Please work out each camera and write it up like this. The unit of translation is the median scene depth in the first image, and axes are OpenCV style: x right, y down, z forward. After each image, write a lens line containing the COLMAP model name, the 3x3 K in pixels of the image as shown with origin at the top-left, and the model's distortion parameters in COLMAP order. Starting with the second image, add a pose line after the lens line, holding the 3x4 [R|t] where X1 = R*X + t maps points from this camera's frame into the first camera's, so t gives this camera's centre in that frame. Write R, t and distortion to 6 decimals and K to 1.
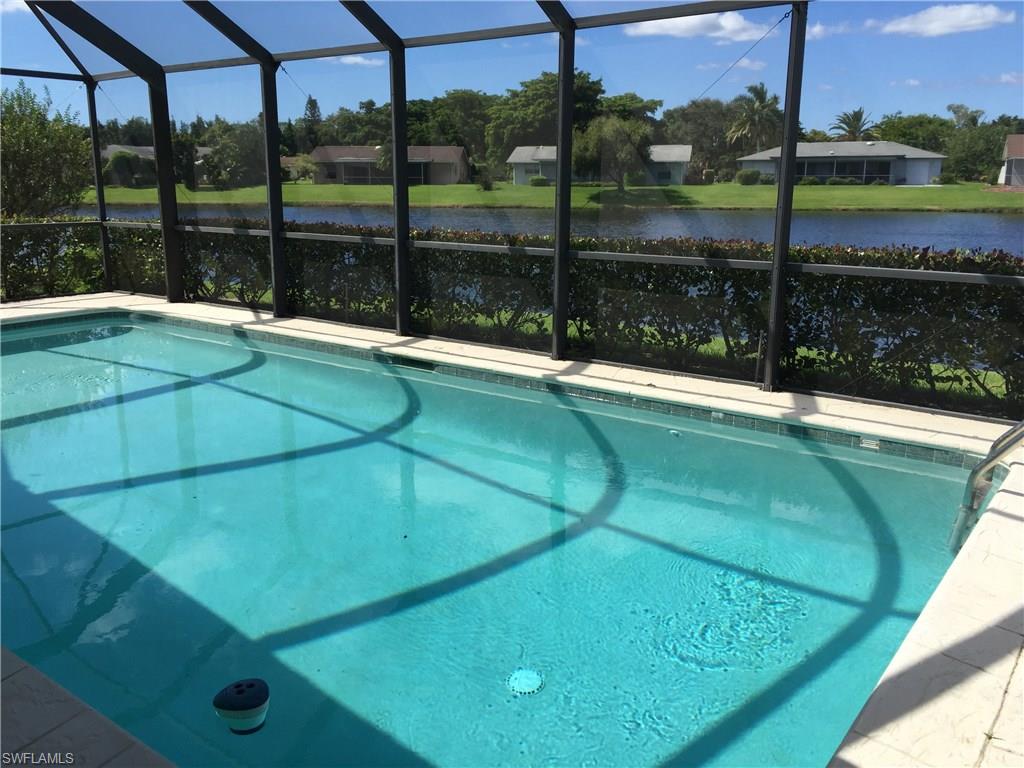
lens RADIAL K [[882.3, 0, 512.2], [0, 882.3, 371.4], [0, 0, 1]] dist [0.070027, -0.089282]
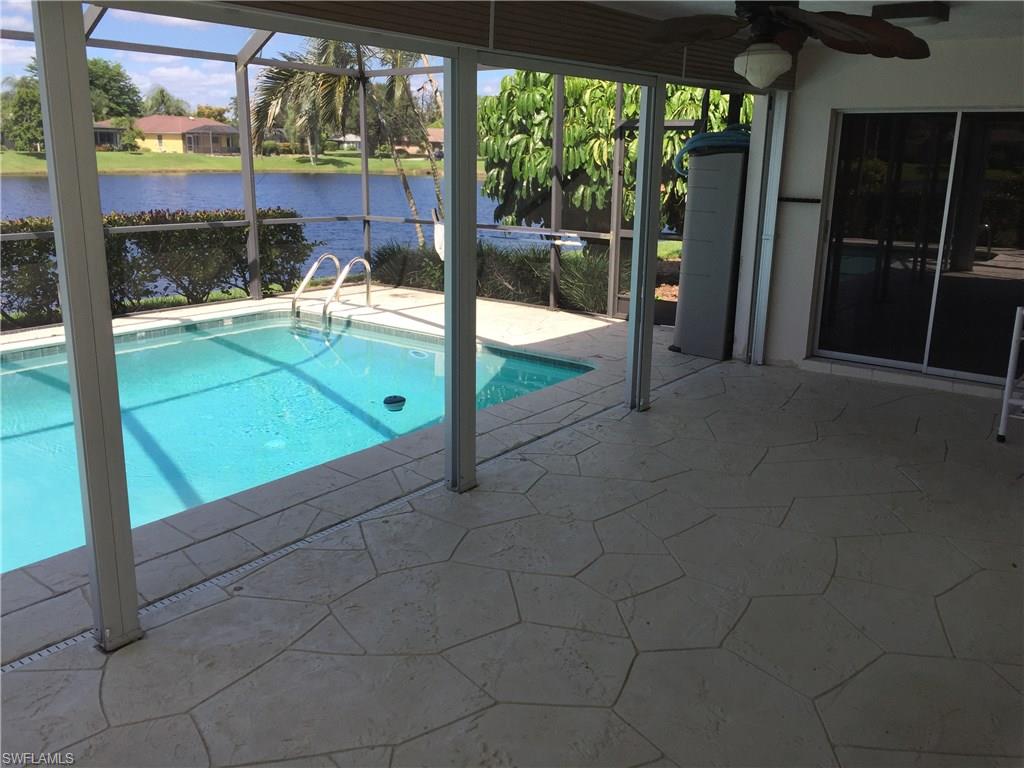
lens RADIAL K [[882.3, 0, 512.2], [0, 882.3, 371.4], [0, 0, 1]] dist [0.070027, -0.089282]
pose [[-0.009956, -0.249213, 0.968397, -1.092601], [0.193689, 0.949623, 0.246373, -0.122911], [-0.981012, 0.190021, 0.038815, 0.318675]]
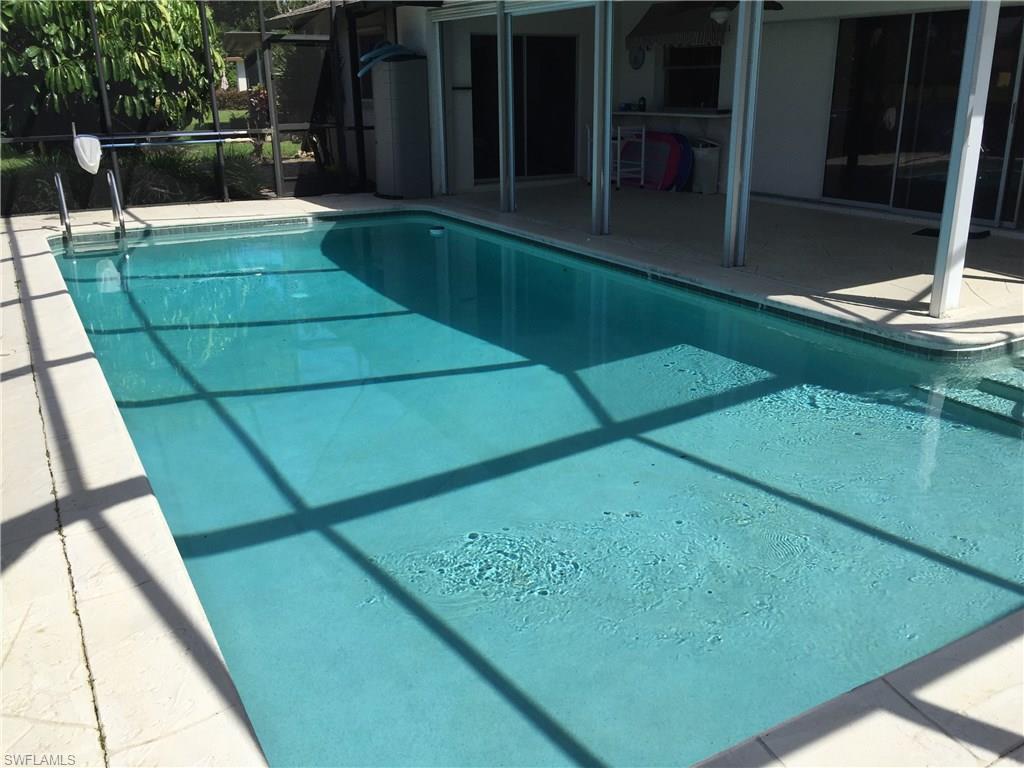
lens RADIAL K [[881.5, 0, 512.0], [0, 881.5, 384.0], [0, 0, 1]] dist [0.062869, -0.005800]
pose [[-0.910677, -0.129817, 0.392192, -0.867488], [0.095275, 0.857755, 0.505152, -0.379436], [-0.401982, 0.497396, -0.768770, 1.661168]]
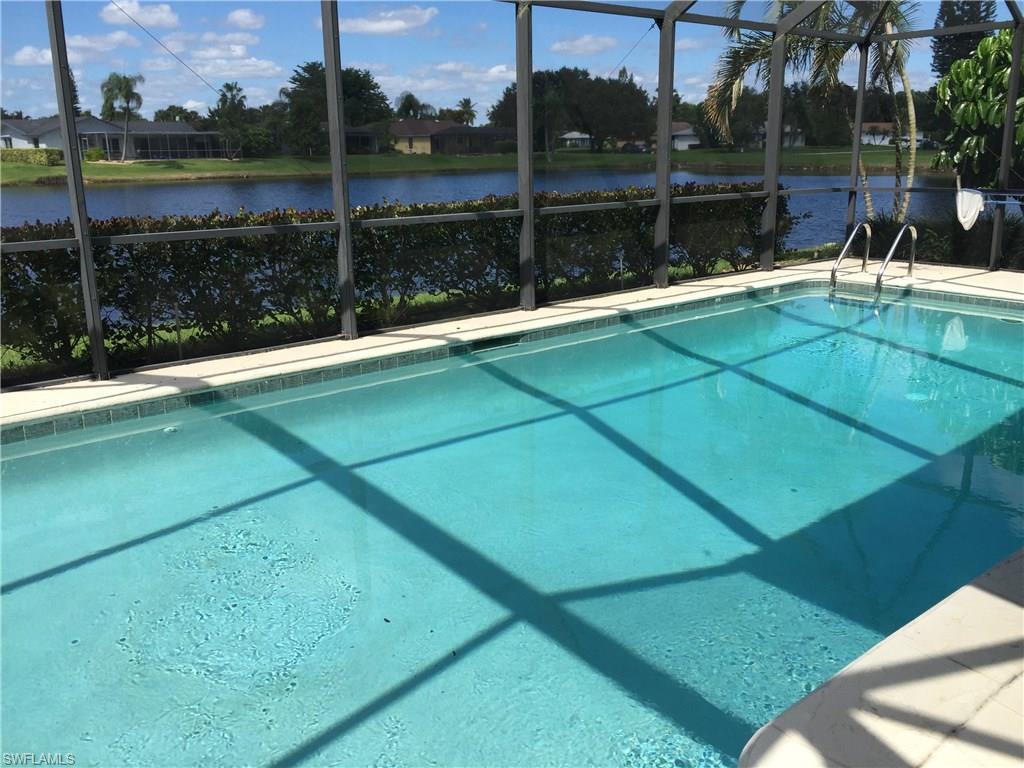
lens RADIAL K [[882.3, 0, 512.2], [0, 882.3, 371.4], [0, 0, 1]] dist [0.070027, -0.089282]
pose [[0.217899, -0.249948, 0.943423, -1.158070], [0.217280, 0.954814, 0.202781, -0.192984], [-0.951478, 0.160801, 0.262361, 0.862105]]
